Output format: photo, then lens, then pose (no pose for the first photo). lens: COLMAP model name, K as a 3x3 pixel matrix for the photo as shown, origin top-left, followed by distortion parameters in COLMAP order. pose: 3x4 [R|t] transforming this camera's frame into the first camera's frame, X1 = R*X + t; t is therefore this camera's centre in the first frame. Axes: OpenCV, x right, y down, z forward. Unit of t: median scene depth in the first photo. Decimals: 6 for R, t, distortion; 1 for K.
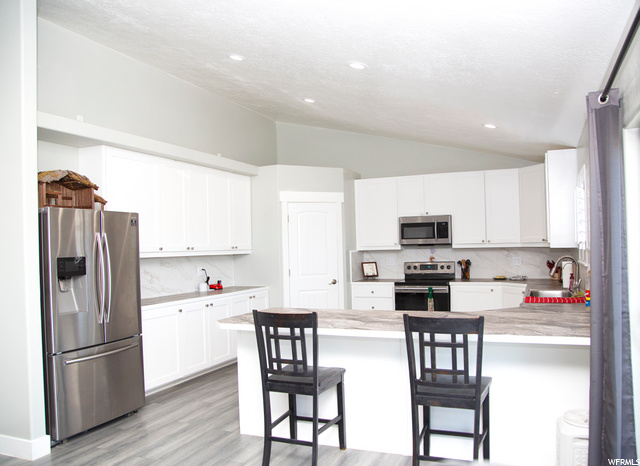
lens RADIAL K [[481.2, 0, 320.0], [0, 481.2, 233.0], [0, 0, 1]] dist [-0.074489, -0.001558]
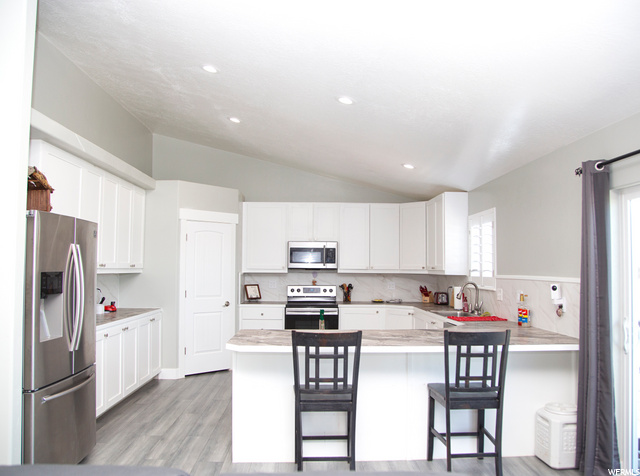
lens RADIAL K [[479.5, 0, 320.0], [0, 479.5, 238.0], [0, 0, 1]] dist [-0.074615, 0.002947]
pose [[0.916255, 0.055154, 0.396782, -0.203948], [-0.039779, 0.998108, -0.046882, 0.005542], [-0.398617, 0.027172, 0.916715, 0.026353]]
